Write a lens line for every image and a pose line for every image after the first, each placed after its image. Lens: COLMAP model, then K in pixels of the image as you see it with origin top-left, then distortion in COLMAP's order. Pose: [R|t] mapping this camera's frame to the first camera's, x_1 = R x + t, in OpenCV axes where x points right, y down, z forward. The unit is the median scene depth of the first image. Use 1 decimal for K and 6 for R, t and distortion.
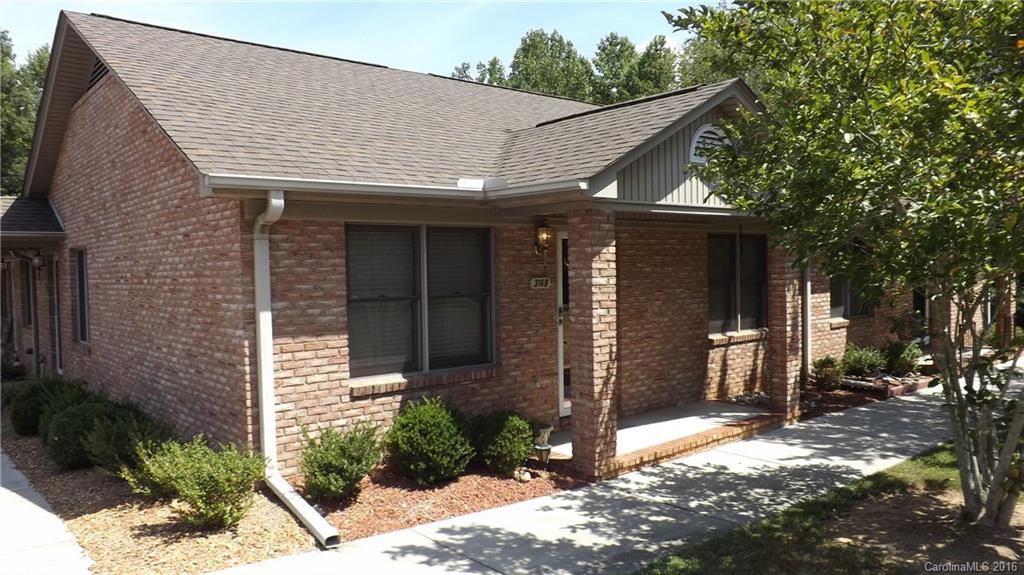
lens RADIAL K [[752.8, 0, 512.4], [0, 752.8, 285.7], [0, 0, 1]] dist [-0.015244, -0.000718]
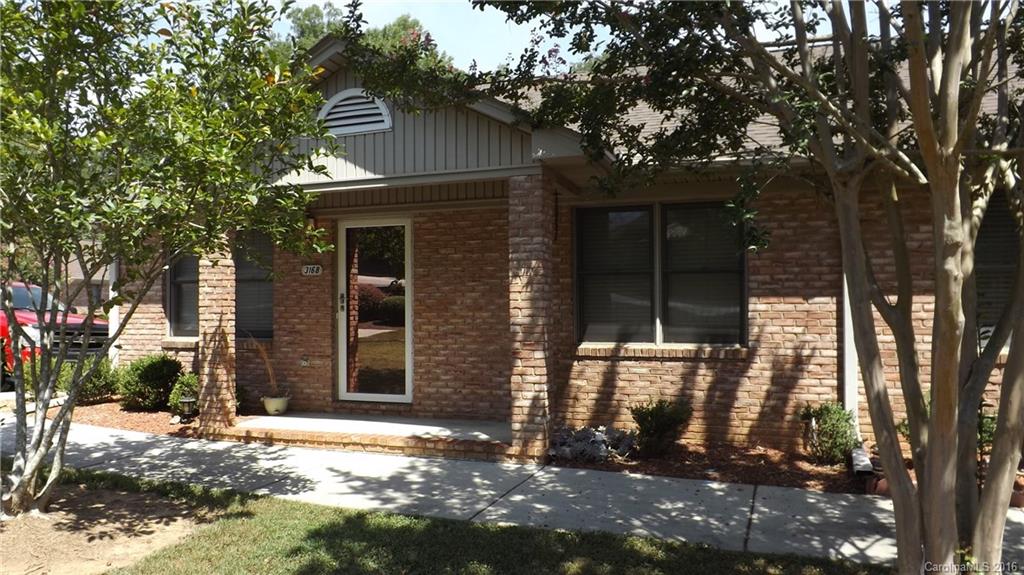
lens RADIAL K [[752.8, 0, 512.0], [0, 752.8, 292.9], [0, 0, 1]] dist [-0.015244, -0.000718]
pose [[0.477284, -0.001172, -0.878748, 0.999489], [-0.026556, 0.999523, -0.015756, 0.034049], [0.878348, 0.030856, 0.477025, 0.649204]]
